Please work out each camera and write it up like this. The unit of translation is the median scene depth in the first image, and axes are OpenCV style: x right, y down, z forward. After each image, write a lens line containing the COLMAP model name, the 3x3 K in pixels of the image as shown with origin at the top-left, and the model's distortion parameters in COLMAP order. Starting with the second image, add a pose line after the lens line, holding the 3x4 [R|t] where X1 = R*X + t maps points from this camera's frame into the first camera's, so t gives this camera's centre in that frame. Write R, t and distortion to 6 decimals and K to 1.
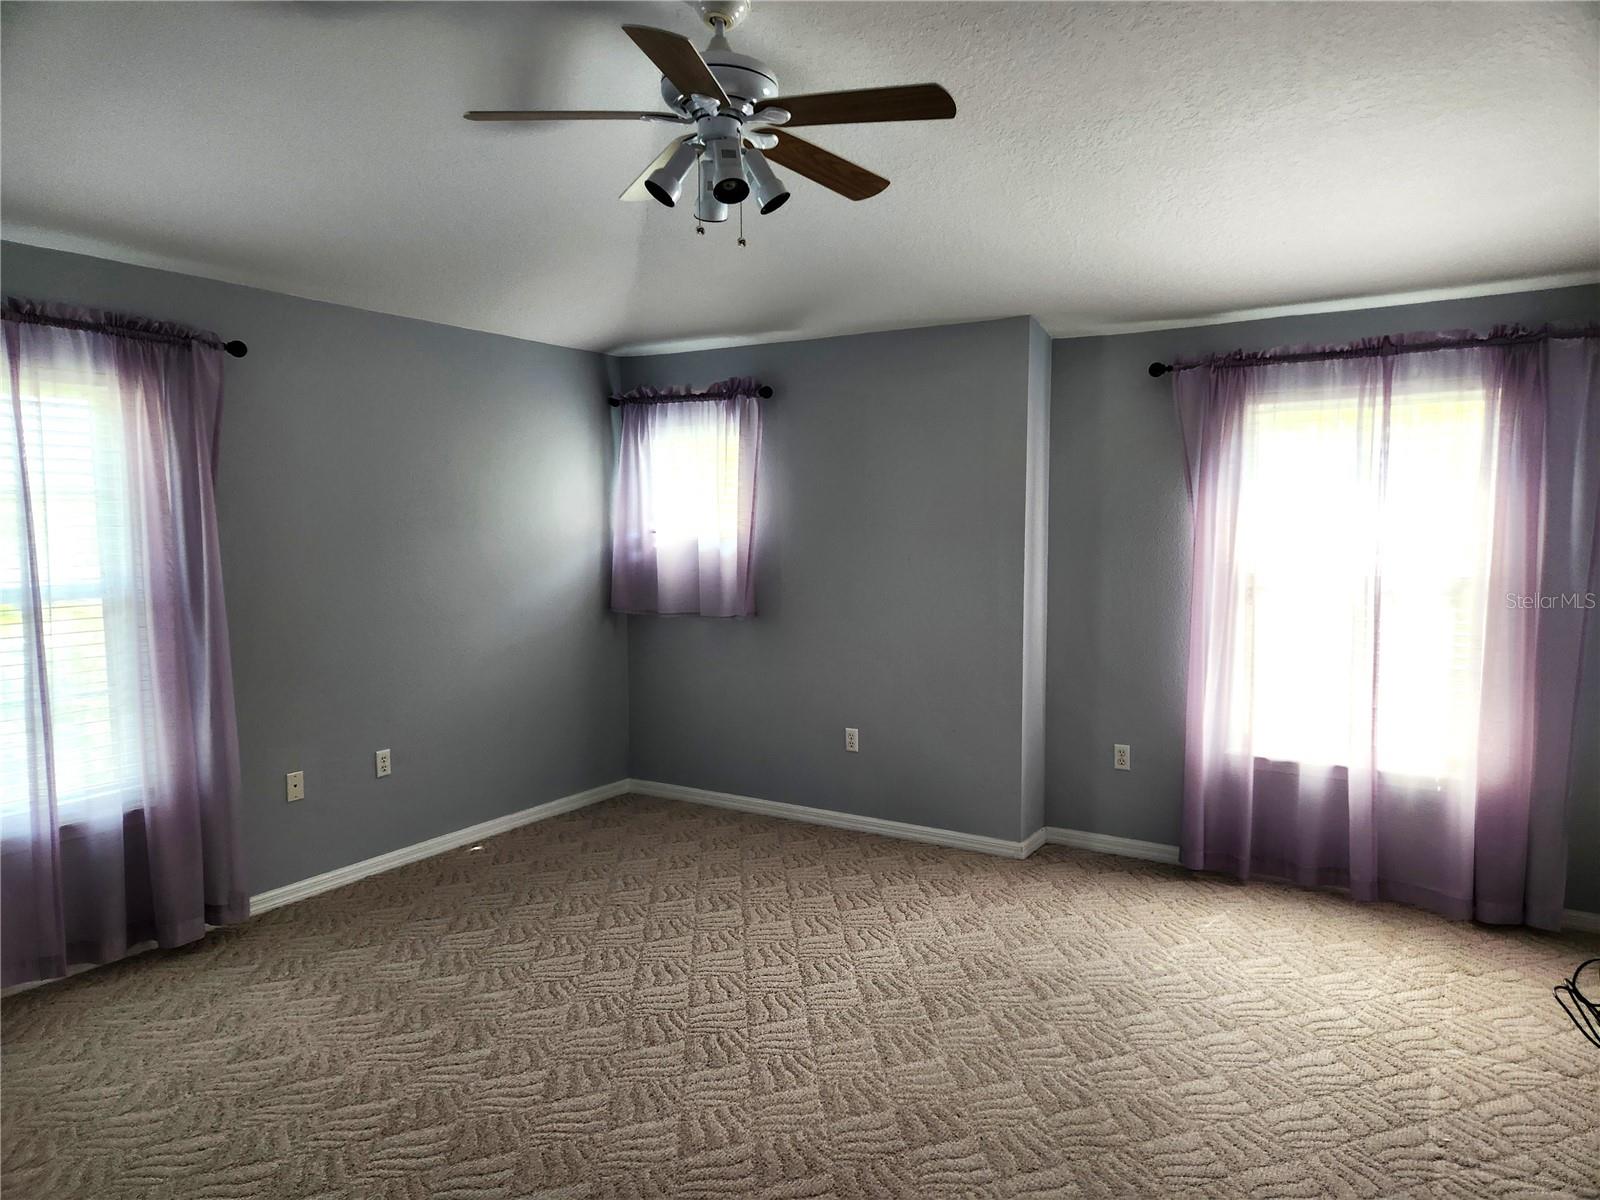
lens RADIAL K [[1080.1, 0, 801.4], [0, 1080.1, 611.5], [0, 0, 1]] dist [0.073269, -0.055810]
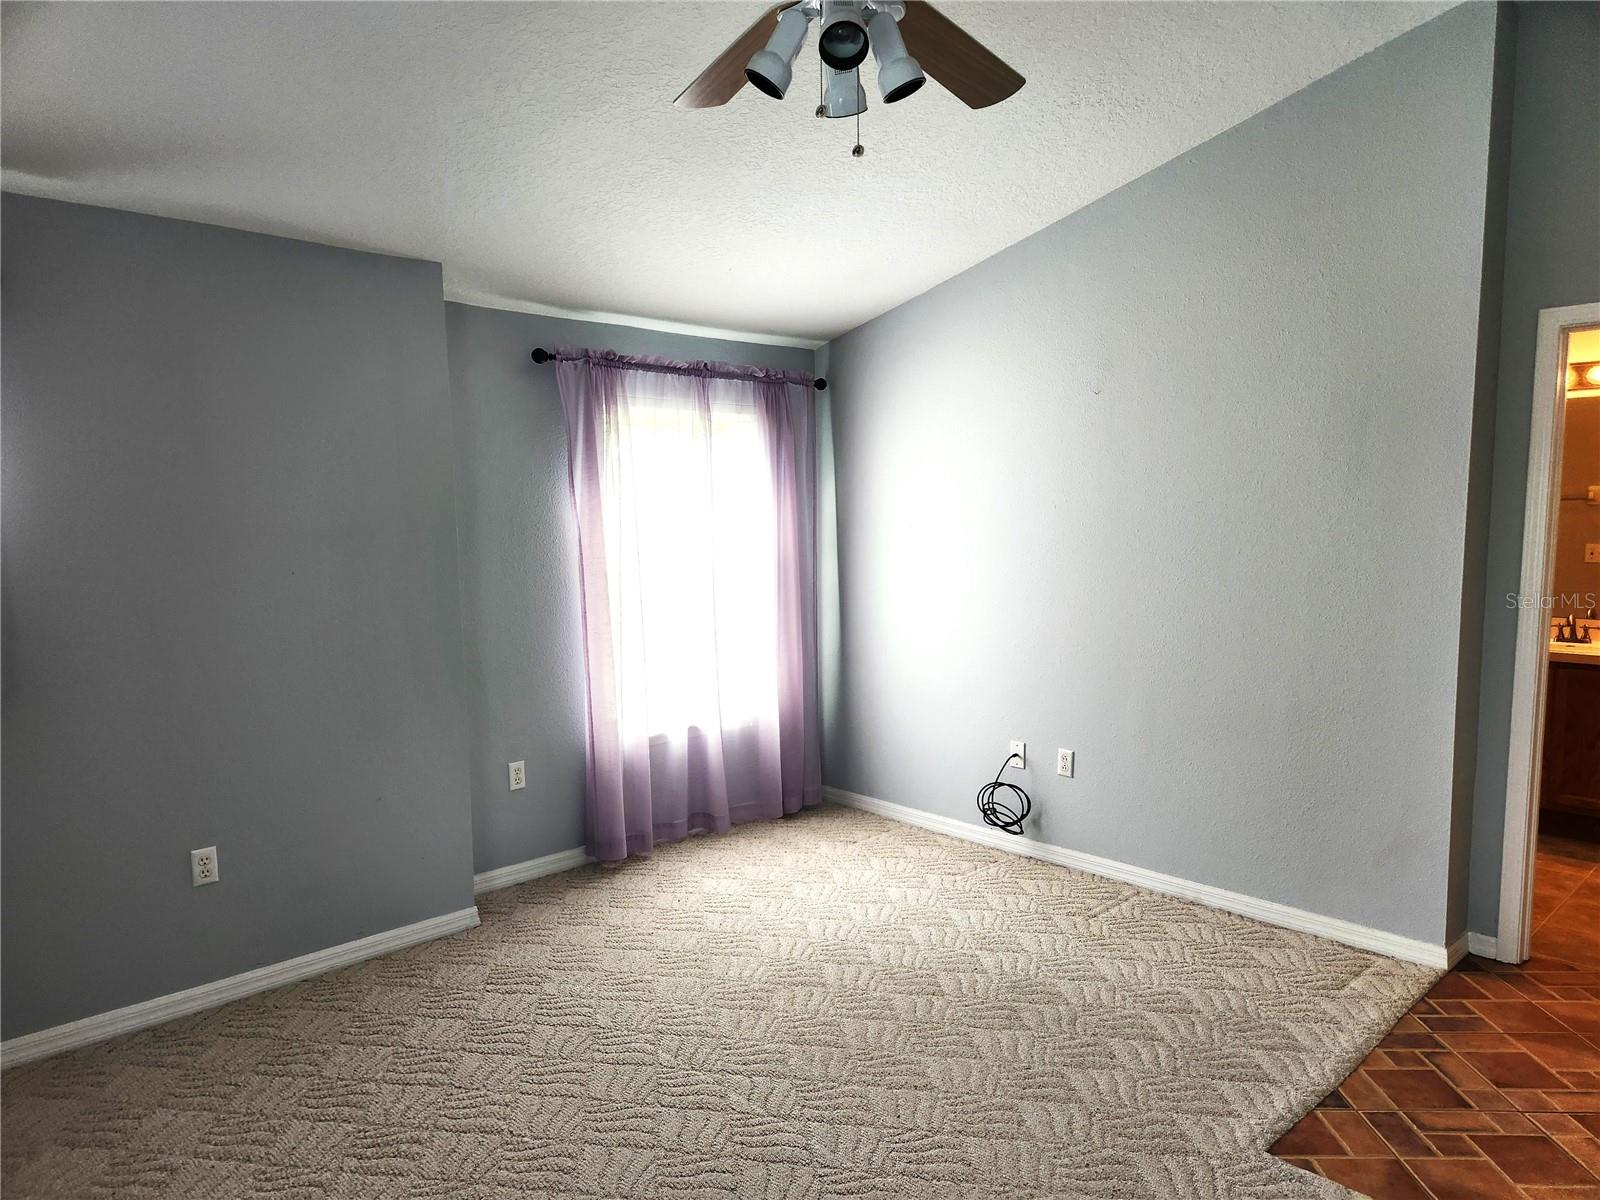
lens RADIAL K [[1080.1, 0, 790.7], [0, 1080.1, 629.9], [0, 0, 1]] dist [0.073269, -0.055810]
pose [[0.224181, -0.105788, 0.968789, -0.594230], [0.093011, 0.991876, 0.086785, -0.051927], [-0.970099, 0.070653, 0.232199, 0.627116]]
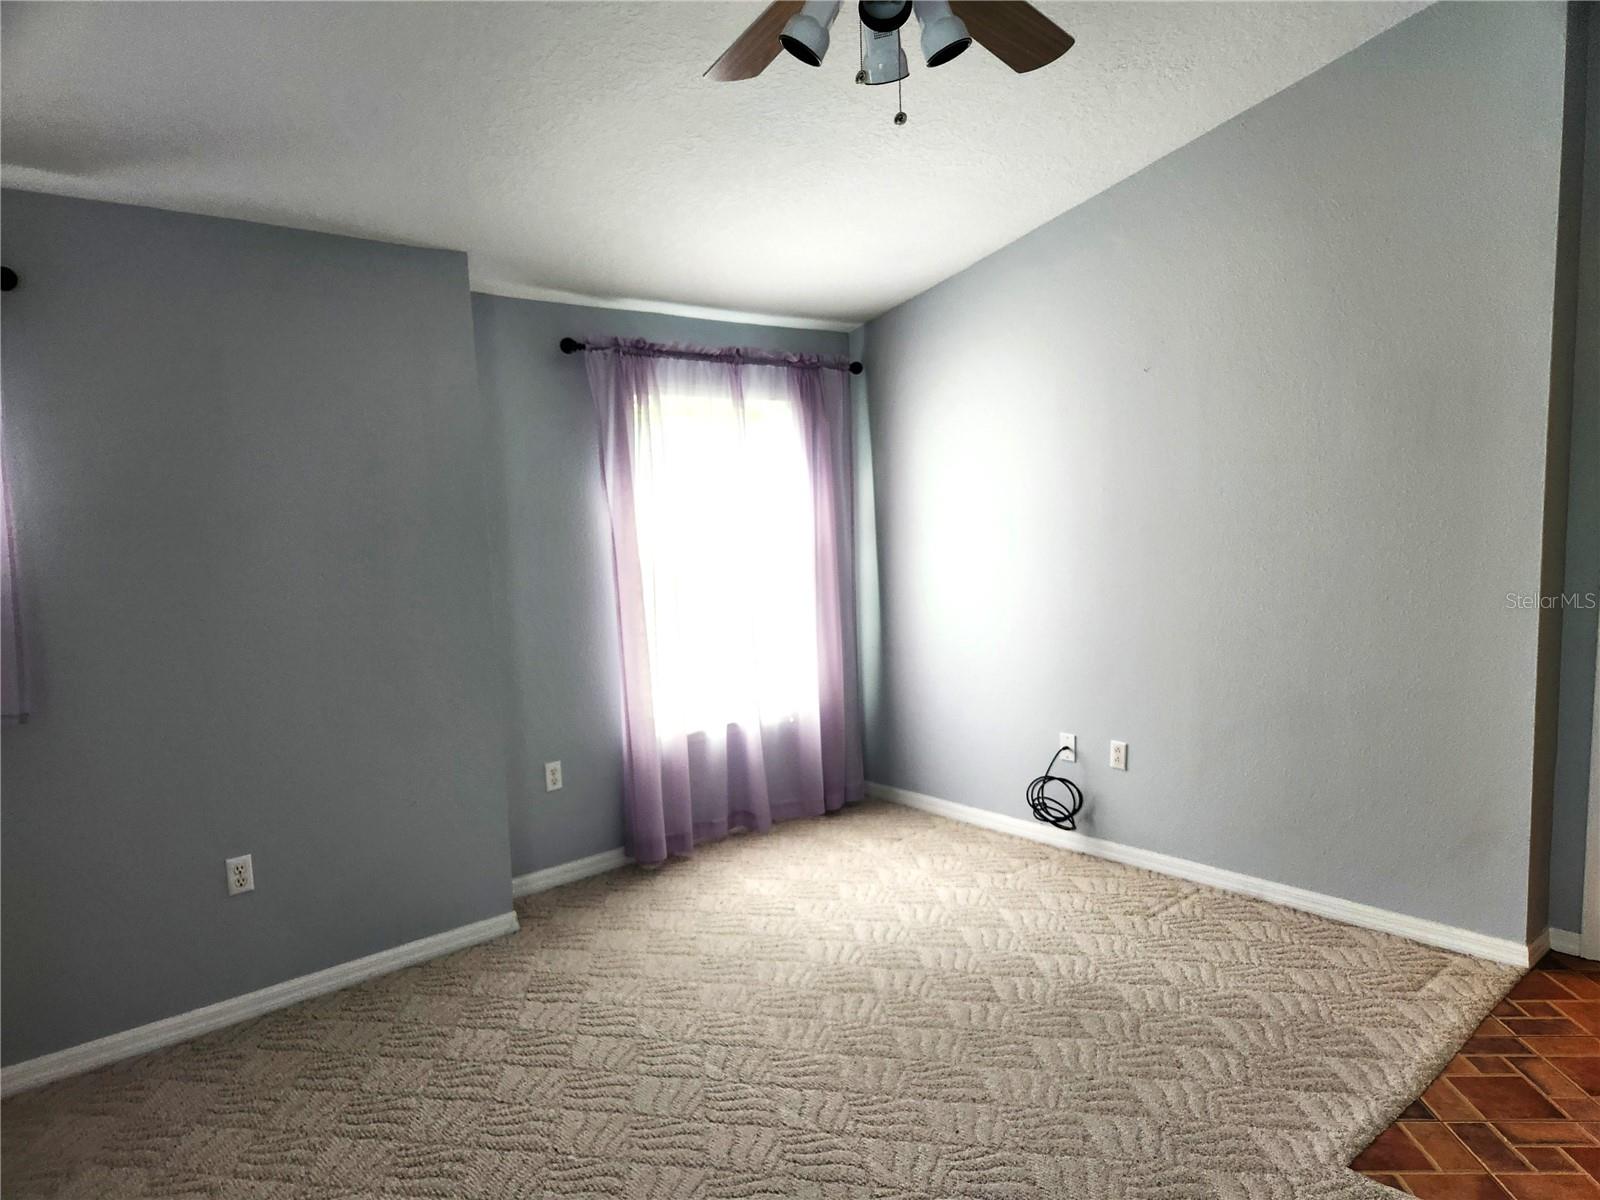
lens RADIAL K [[1080.1, 0, 795.9], [0, 1080.1, 624.6], [0, 0, 1]] dist [0.073269, -0.055810]
pose [[0.244906, -0.118892, 0.962230, -0.566655], [0.113010, 0.989189, 0.093460, -0.057532], [-0.962938, 0.085853, 0.255694, 0.641672]]
